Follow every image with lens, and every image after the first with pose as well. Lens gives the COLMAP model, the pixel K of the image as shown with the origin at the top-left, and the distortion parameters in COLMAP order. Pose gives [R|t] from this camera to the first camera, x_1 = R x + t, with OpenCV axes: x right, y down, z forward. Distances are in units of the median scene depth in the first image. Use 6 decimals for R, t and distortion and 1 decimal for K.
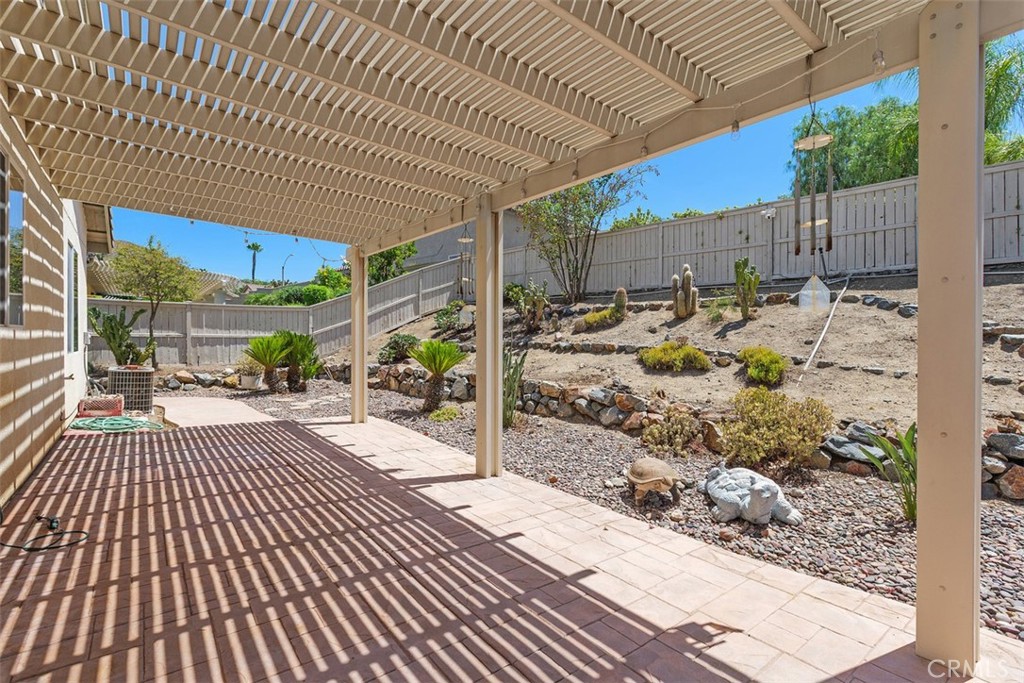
lens RADIAL K [[472.5, 0, 492.6], [0, 472.5, 333.1], [0, 0, 1]] dist [-0.001326, 0.000265]
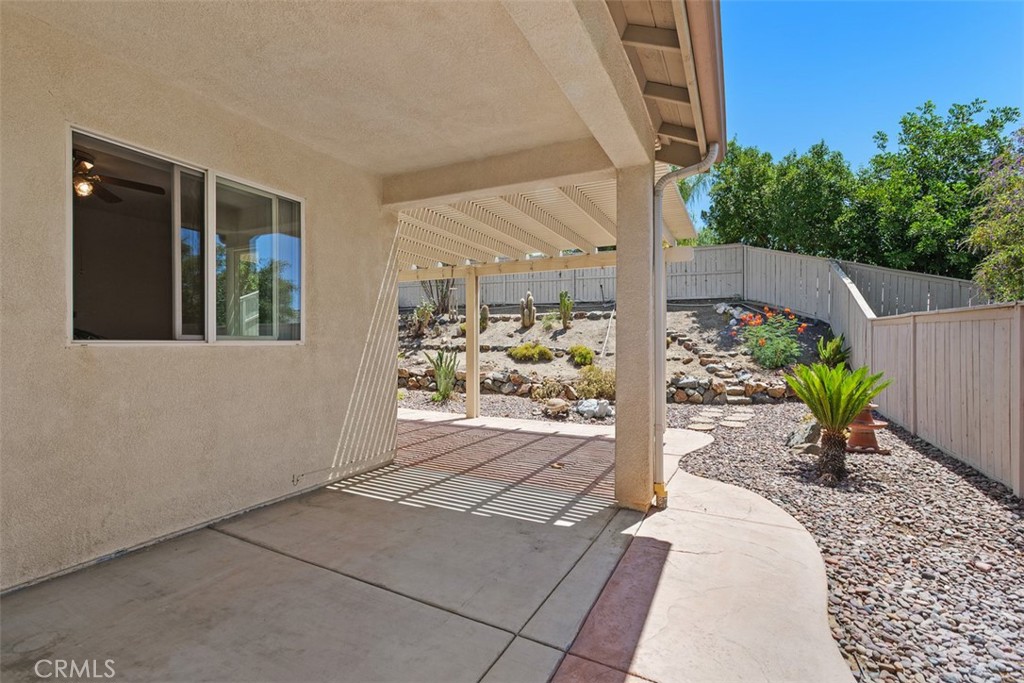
lens RADIAL K [[472.5, 0, 513.8], [0, 472.5, 343.7], [0, 0, 1]] dist [-0.001326, 0.000265]
pose [[0.891882, -0.016859, 0.451953, -0.369631], [0.006786, 0.999691, 0.023901, -0.016941], [-0.452217, -0.018250, 0.891721, -0.382676]]
